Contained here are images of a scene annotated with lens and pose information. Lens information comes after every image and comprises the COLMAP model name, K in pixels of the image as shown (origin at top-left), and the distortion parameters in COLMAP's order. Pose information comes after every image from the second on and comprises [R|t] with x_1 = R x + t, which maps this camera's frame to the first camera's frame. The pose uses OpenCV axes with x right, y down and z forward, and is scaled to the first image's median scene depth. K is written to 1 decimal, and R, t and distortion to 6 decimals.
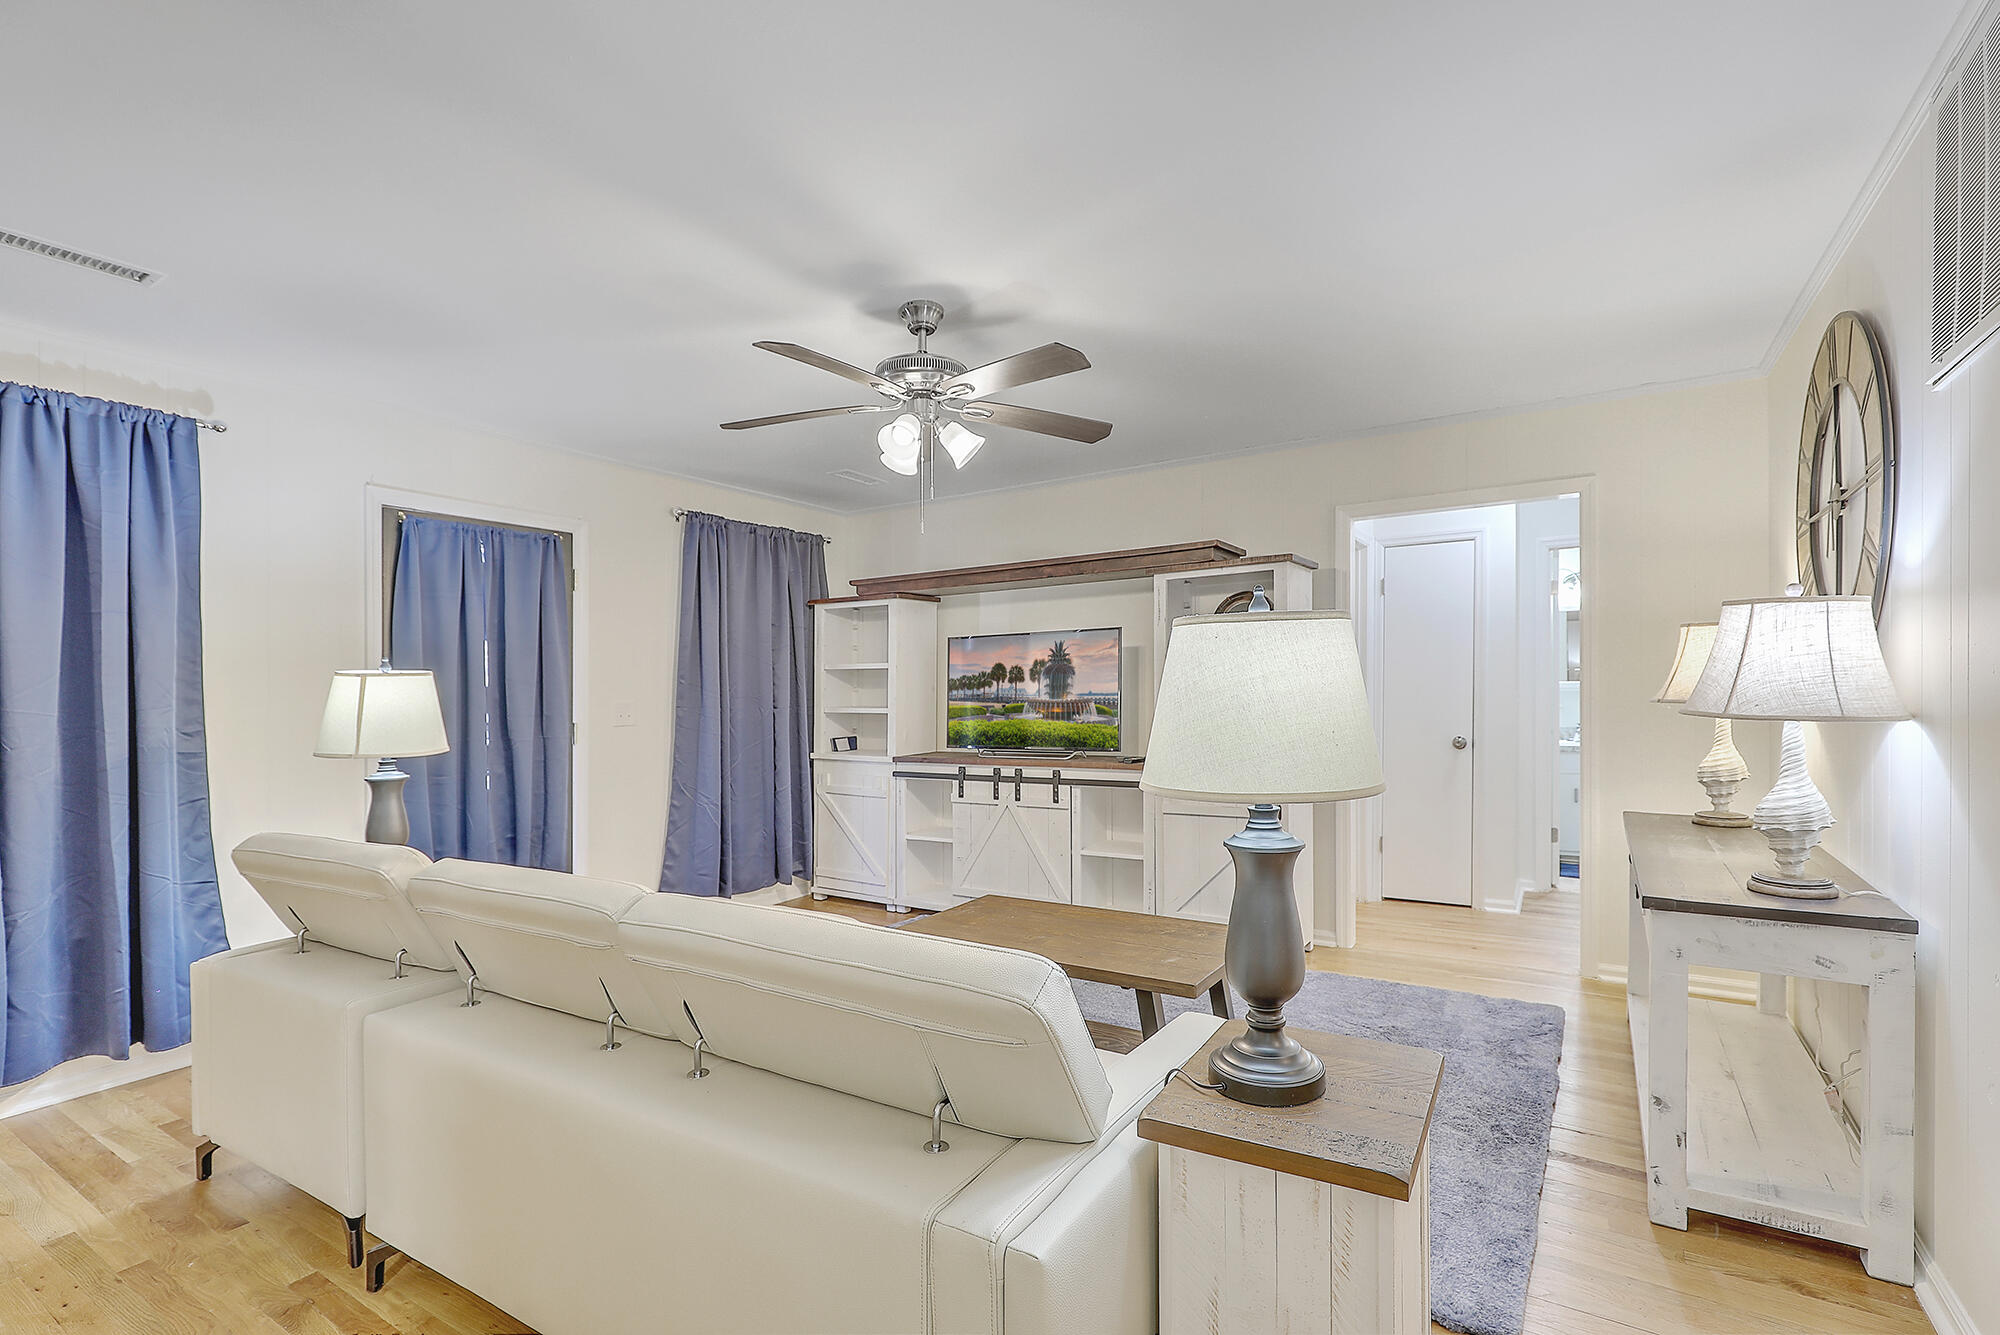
lens RADIAL K [[943.0, 0, 998.5], [0, 943.0, 671.2], [0, 0, 1]] dist [0.002501, 0.000275]
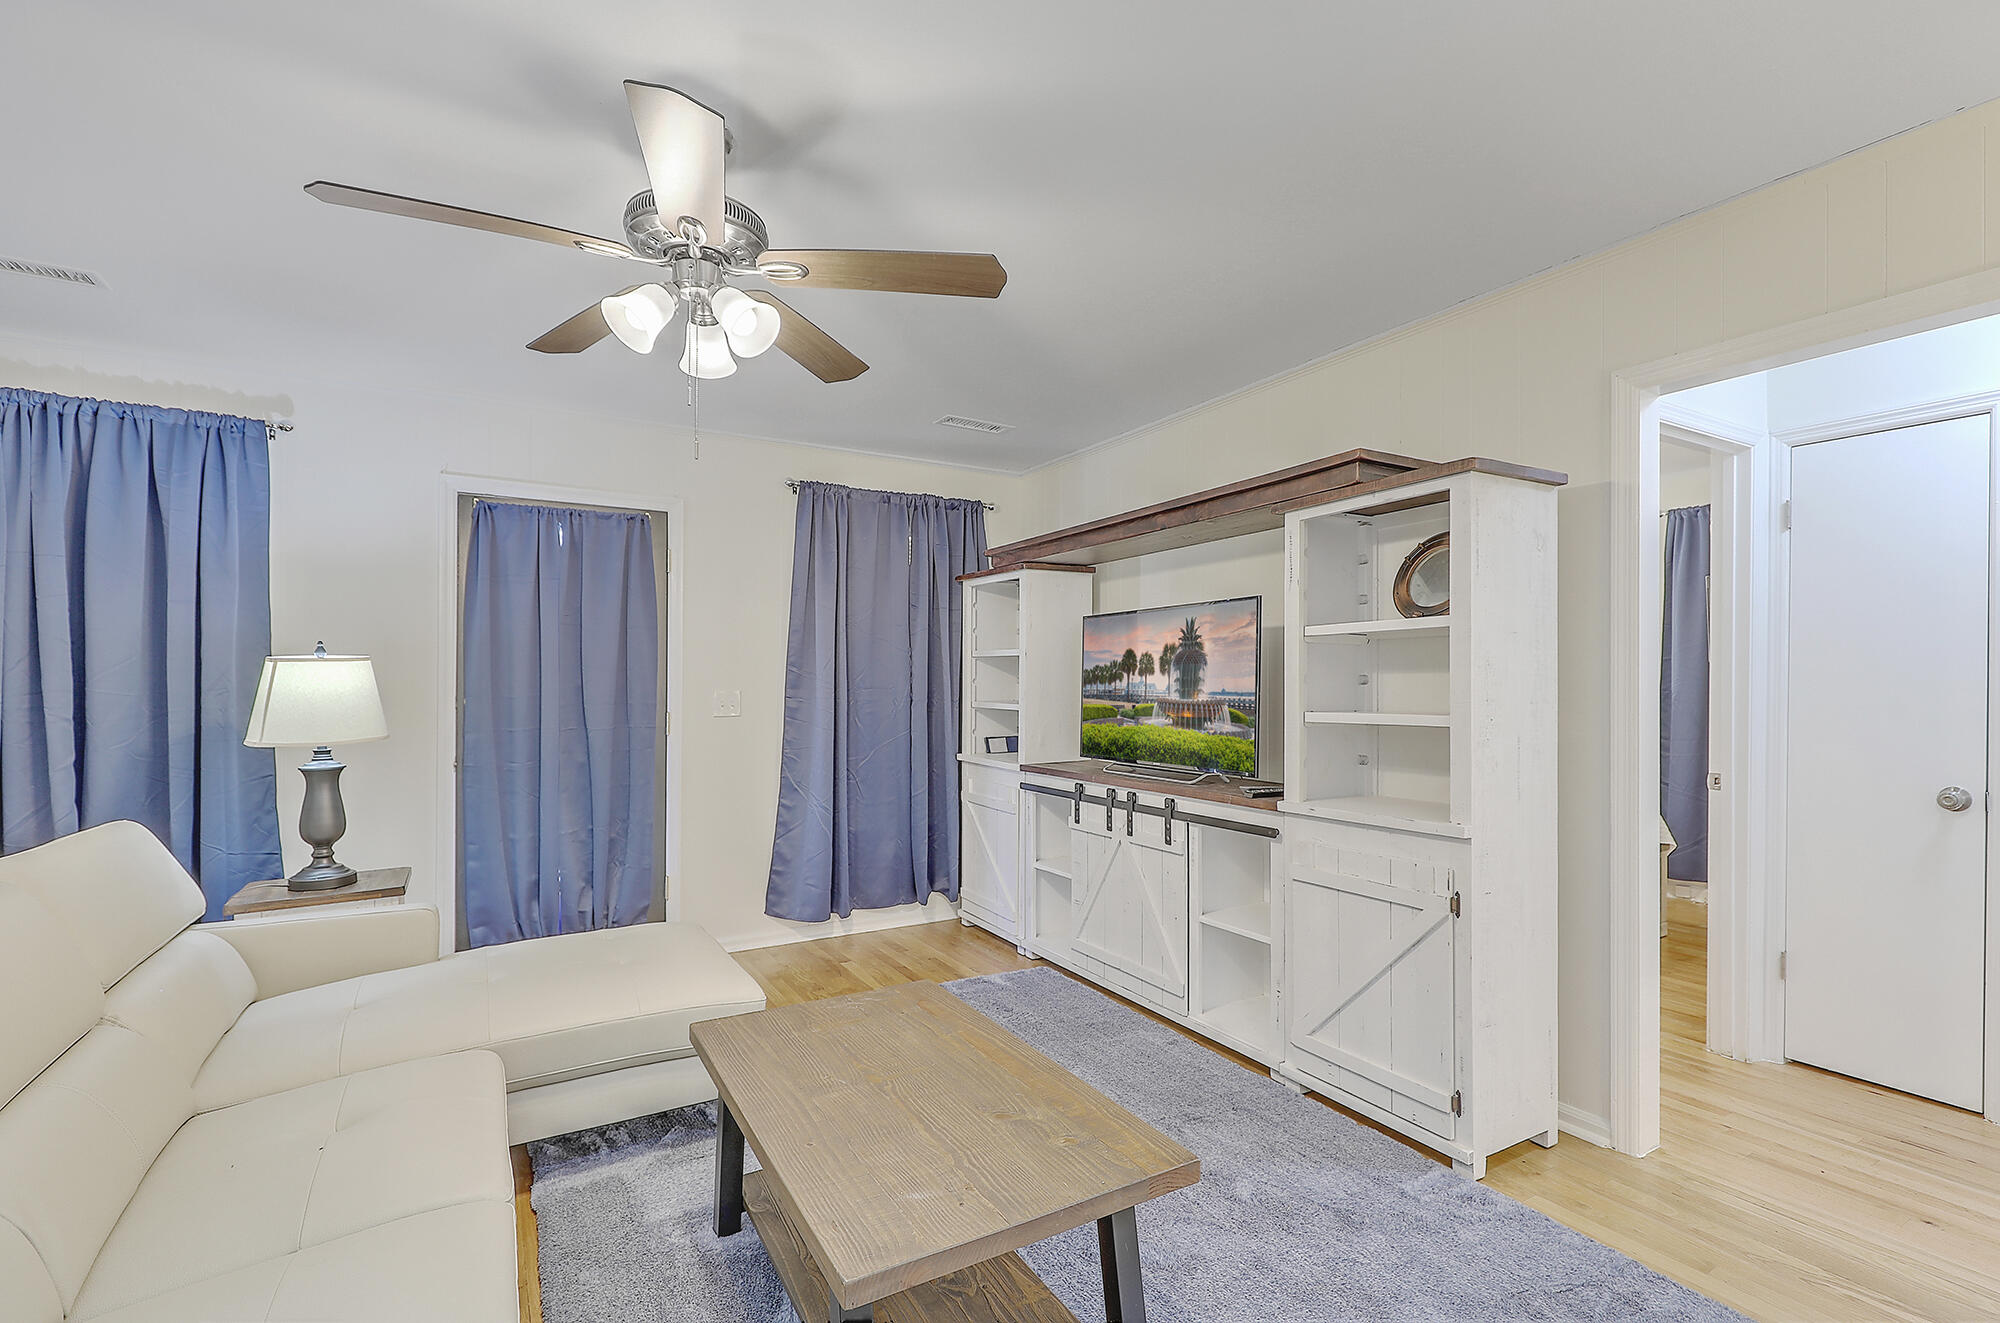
lens RADIAL K [[932.5, 0, 1000.5], [0, 932.5, 658.3], [0, 0, 1]] dist [-0.002013, -0.000449]
pose [[0.890178, 0.004178, -0.455594, 0.256116], [-0.004699, 0.999989, -0.000011, -0.000812], [0.455589, 0.002151, 0.890188, 0.299606]]
